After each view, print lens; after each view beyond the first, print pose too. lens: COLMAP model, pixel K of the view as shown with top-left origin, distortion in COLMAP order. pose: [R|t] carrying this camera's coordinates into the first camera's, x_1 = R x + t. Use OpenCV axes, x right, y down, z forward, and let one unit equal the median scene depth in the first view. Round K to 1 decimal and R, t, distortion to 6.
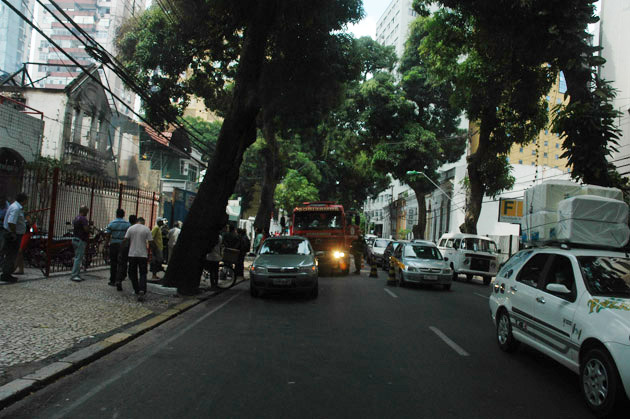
lens RADIAL K [[495.5, 0, 314.8], [0, 495.5, 212.6], [0, 0, 1]] dist [-0.158020, 0.148593]
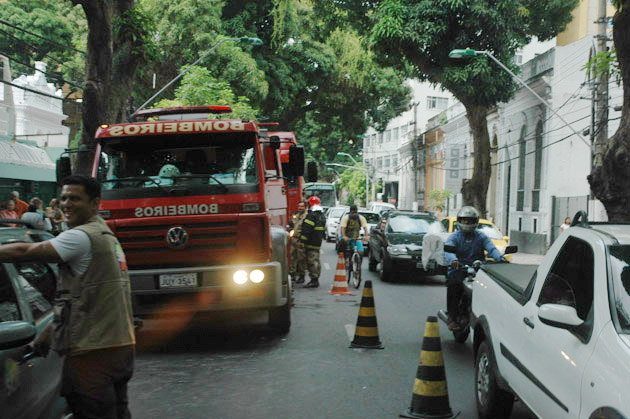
lens RADIAL K [[917.8, 0, 315.6], [0, 917.8, 210.9], [0, 0, 1]] dist [0.039636, 0.000000]
pose [[0.998337, -0.036559, 0.044571, 0.016554], [0.034210, 0.998042, 0.052365, 0.004512], [-0.046398, -0.050753, 0.997633, 0.111635]]
